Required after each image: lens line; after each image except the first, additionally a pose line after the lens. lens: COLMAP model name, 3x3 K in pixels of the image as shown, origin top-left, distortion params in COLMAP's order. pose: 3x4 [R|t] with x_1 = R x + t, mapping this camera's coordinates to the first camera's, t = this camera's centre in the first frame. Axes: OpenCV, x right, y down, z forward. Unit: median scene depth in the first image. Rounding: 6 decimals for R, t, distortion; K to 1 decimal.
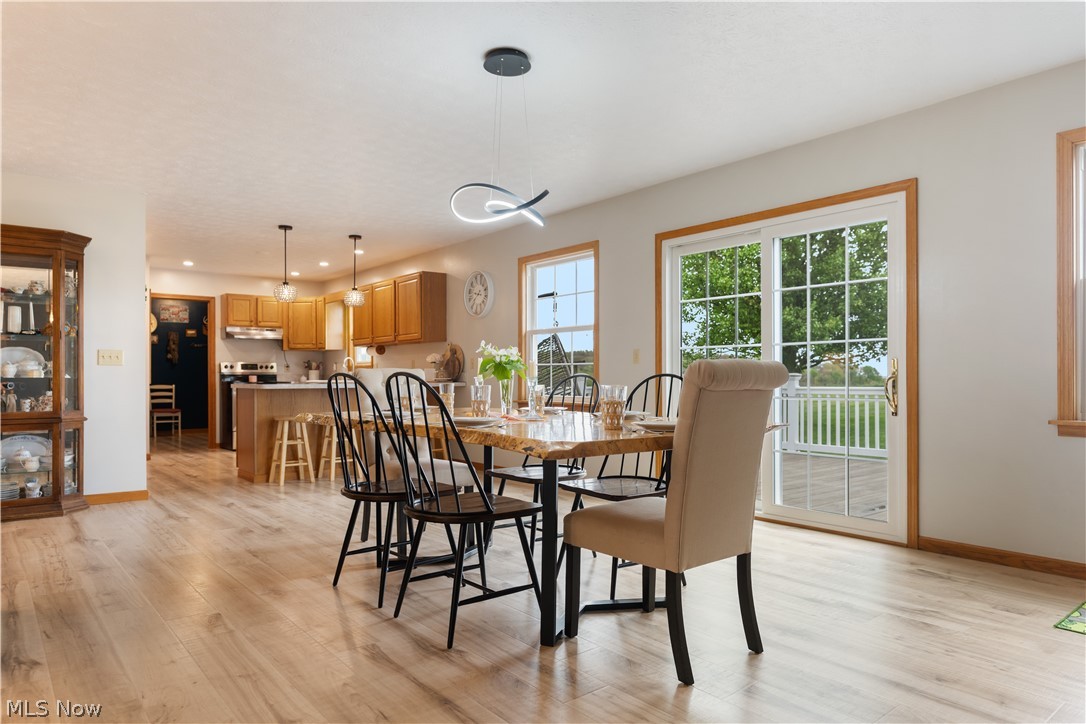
lens RADIAL K [[686.0, 0, 542.5], [0, 686.0, 375.6], [0, 0, 1]] dist [0.015421, -0.002669]
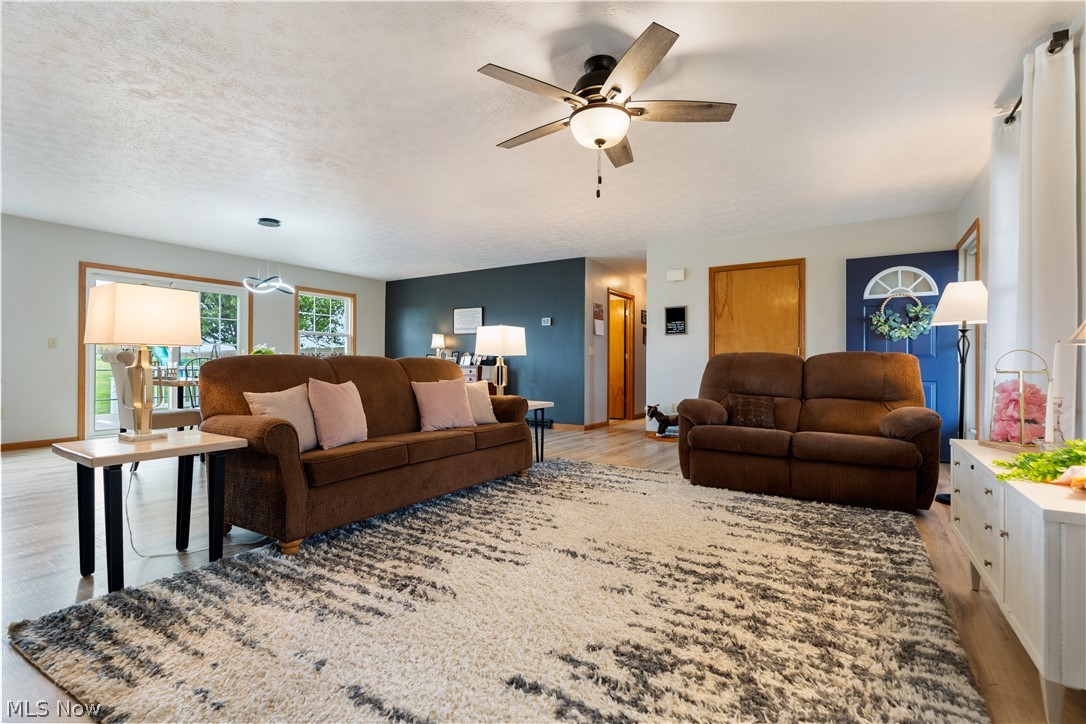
lens RADIAL K [[509.5, 0, 535.2], [0, 509.5, 365.0], [0, 0, 1]] dist [-0.002051, -0.002039]
pose [[-0.307460, -0.000918, 0.951561, -0.806090], [-0.009461, 0.999953, -0.002092, 0.006593], [-0.951514, -0.009646, -0.307454, 0.283398]]
